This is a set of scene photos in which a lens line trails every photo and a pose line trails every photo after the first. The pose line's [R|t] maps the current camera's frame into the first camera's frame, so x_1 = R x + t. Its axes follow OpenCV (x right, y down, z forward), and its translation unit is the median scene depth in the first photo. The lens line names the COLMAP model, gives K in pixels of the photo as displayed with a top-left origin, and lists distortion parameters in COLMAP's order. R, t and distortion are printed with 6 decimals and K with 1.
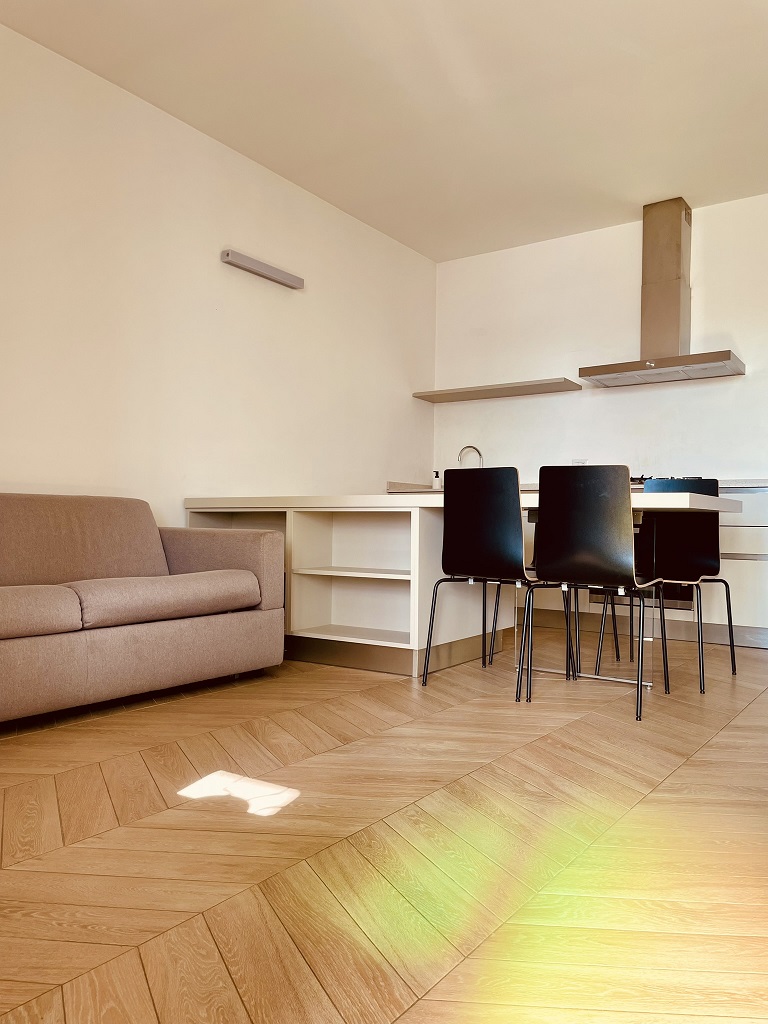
lens RADIAL K [[772.0, 0, 391.1], [0, 772.0, 521.7], [0, 0, 1]] dist [0.032214, -0.000311]
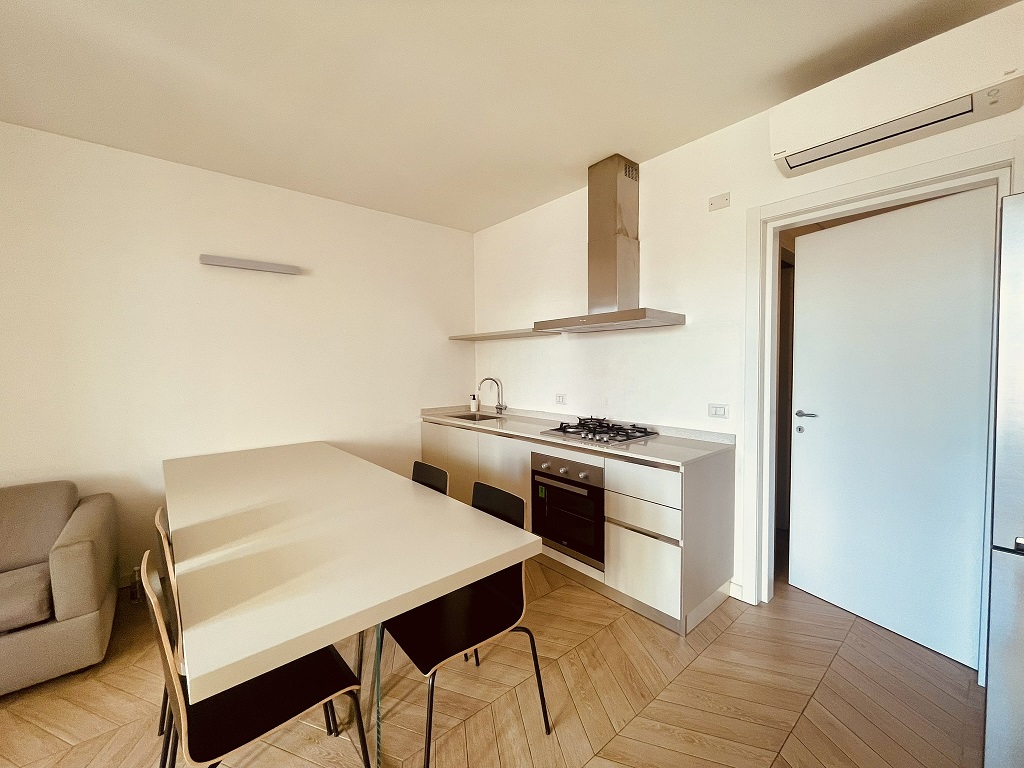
lens RADIAL K [[415.5, 0, 509.7], [0, 415.5, 382.7], [0, 0, 1]] dist [-0.004780, 0.001083]
pose [[0.963754, -0.010368, -0.266592, 0.375292], [0.023157, 0.998724, 0.044874, -0.142560], [0.265787, -0.049421, 0.962764, 0.419213]]
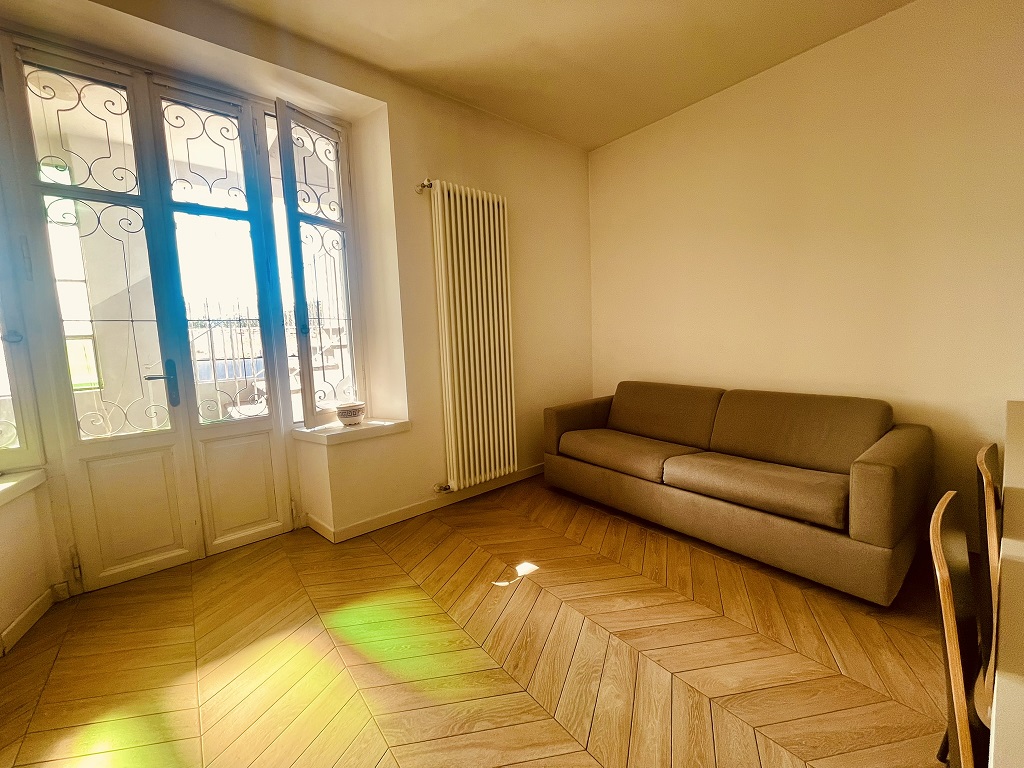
lens RADIAL K [[415.5, 0, 511.9], [0, 415.5, 382.4], [0, 0, 1]] dist [-0.004780, 0.001083]
pose [[-0.281149, 0.104864, -0.953918, 0.285125], [0.036049, 0.994464, 0.098696, -0.097514], [0.958987, -0.006639, -0.283373, 0.483130]]
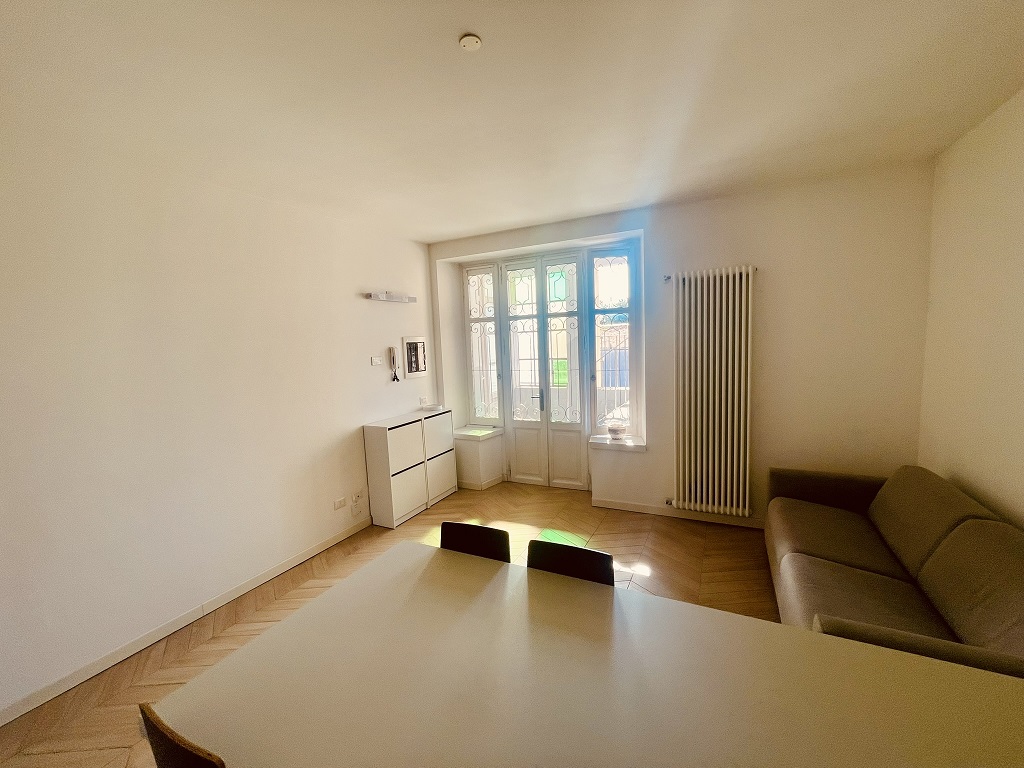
lens RADIAL K [[415.5, 0, 513.6], [0, 415.5, 382.5], [0, 0, 1]] dist [-0.004780, 0.001083]
pose [[-0.990937, 0.042750, -0.127343, 0.147421], [0.030080, 0.994552, 0.099805, -0.198677], [0.130916, 0.095070, -0.986825, 0.913717]]
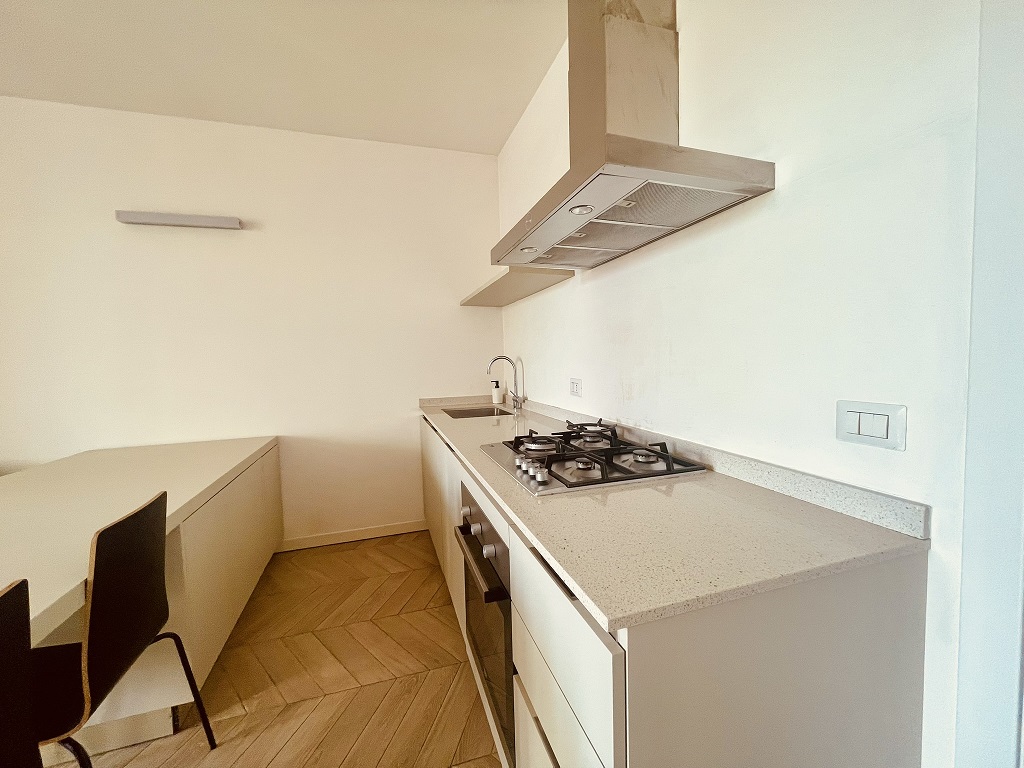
lens RADIAL K [[415.5, 0, 507.5], [0, 415.5, 385.2], [0, 0, 1]] dist [-0.004780, 0.001083]
pose [[0.784693, 0.006034, -0.619856, 0.473846], [0.039989, 0.997377, 0.060333, -0.111282], [0.618594, -0.072130, 0.782393, 0.750634]]
